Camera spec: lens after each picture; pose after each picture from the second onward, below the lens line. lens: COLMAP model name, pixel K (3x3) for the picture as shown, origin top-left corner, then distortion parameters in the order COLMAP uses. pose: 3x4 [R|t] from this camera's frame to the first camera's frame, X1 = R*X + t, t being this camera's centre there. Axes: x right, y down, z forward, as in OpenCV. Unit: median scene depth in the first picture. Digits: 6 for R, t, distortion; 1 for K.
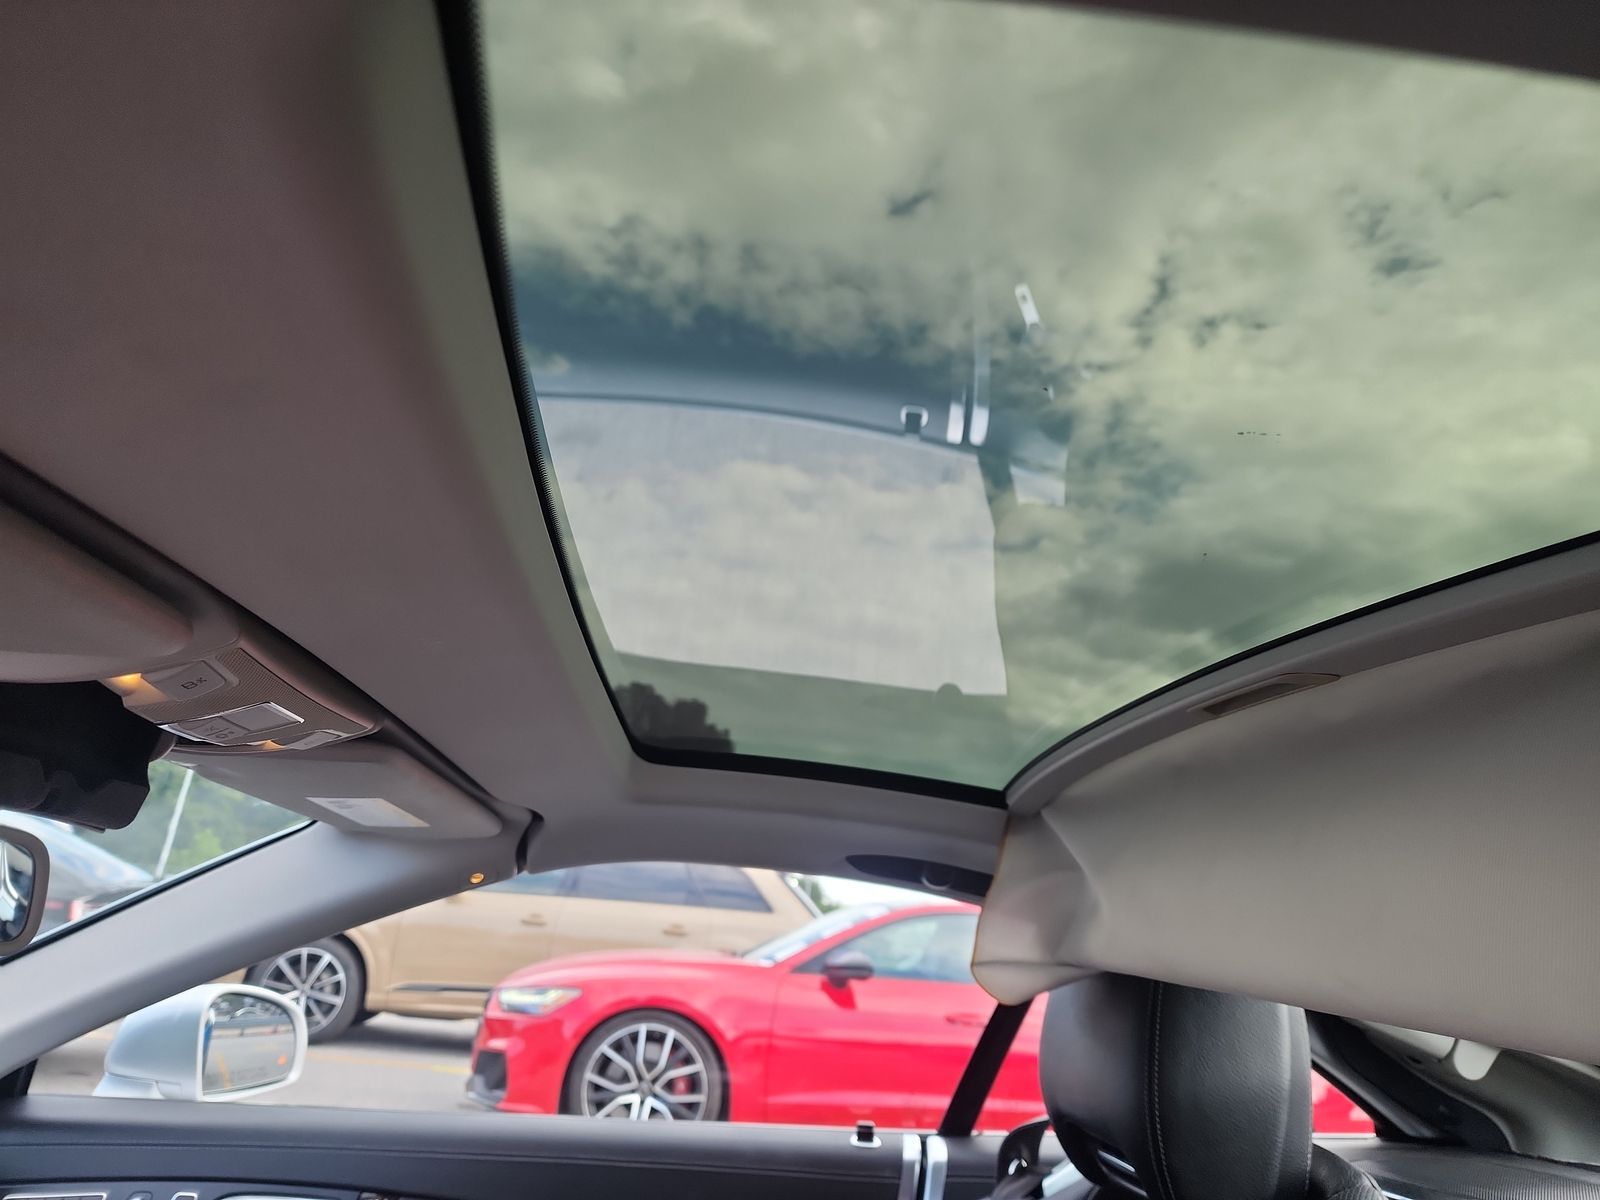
lens RADIAL K [[1042.8, 0, 800.0], [0, 1042.8, 600.0], [0, 0, 1]] dist [0.034844, -0.036811]
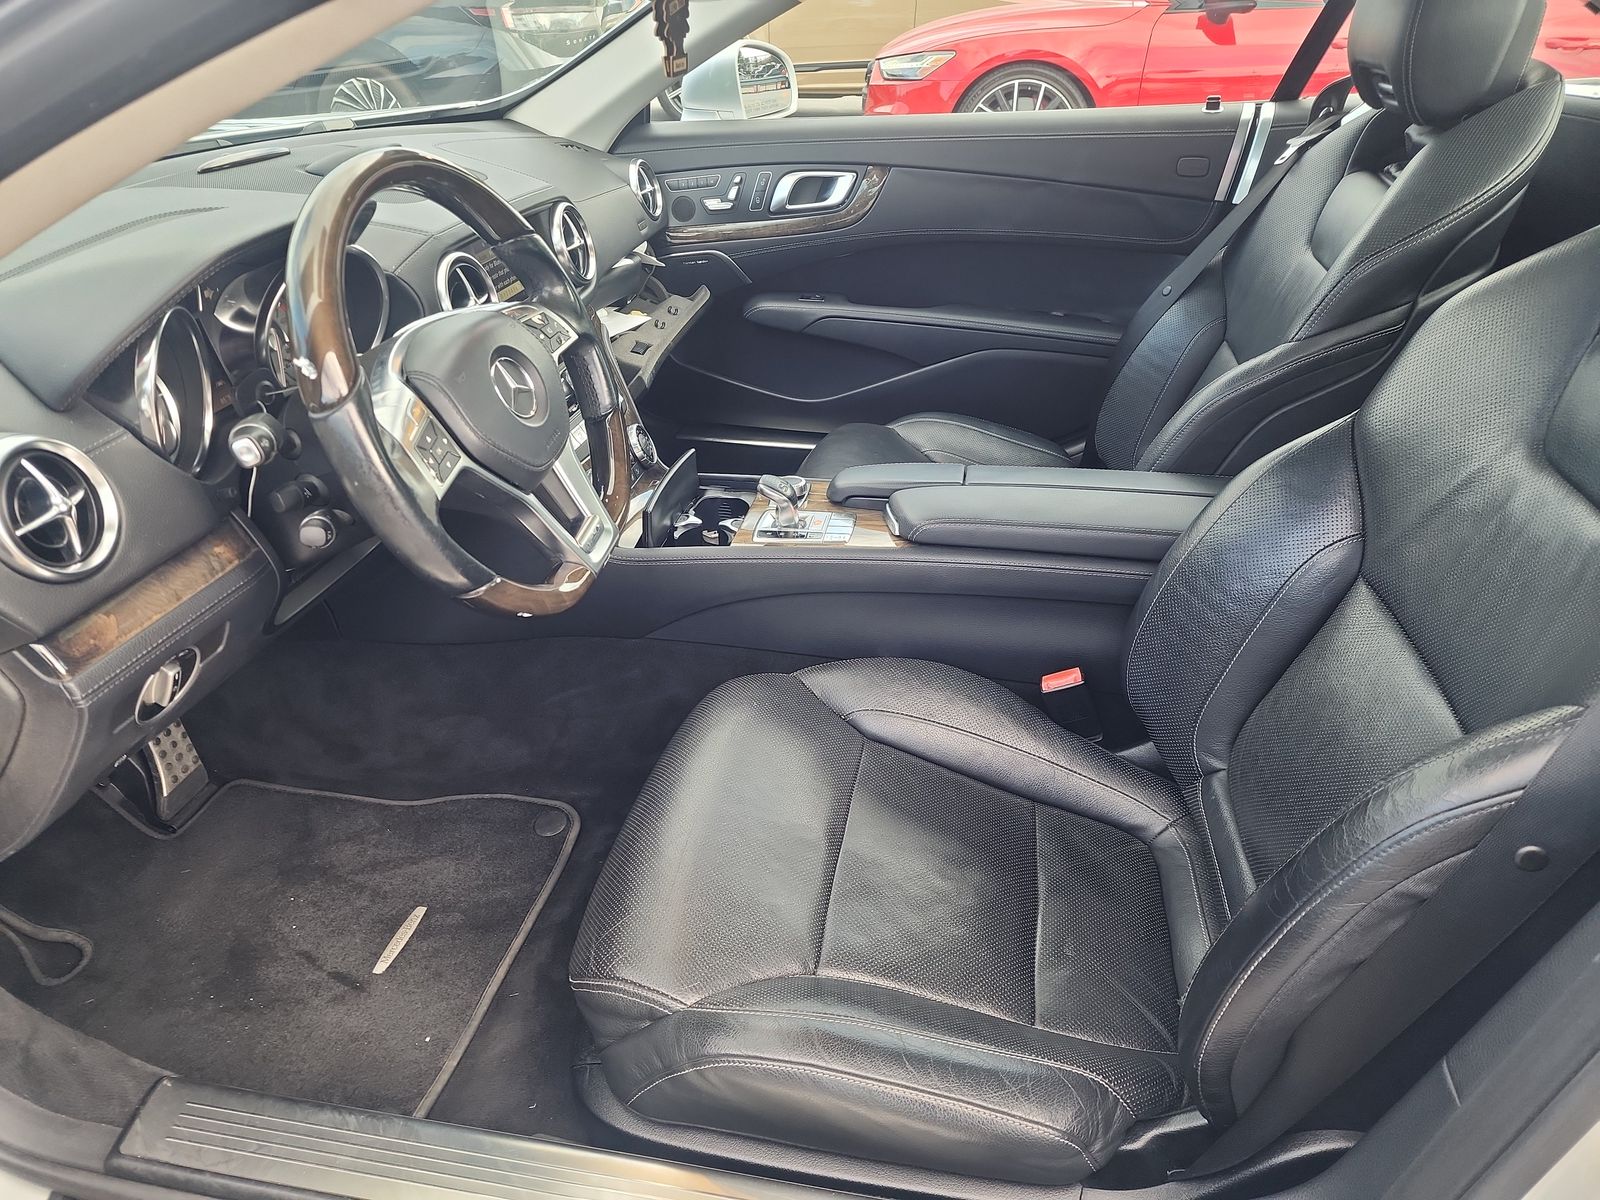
lens RADIAL K [[1042.8, 0, 800.0], [0, 1042.8, 600.0], [0, 0, 1]] dist [0.034844, -0.036811]
pose [[0.949229, 0.064802, -0.307839, 0.003741], [0.183281, 0.681403, 0.708589, -0.031624], [0.255681, -0.729034, 0.634931, -0.124184]]
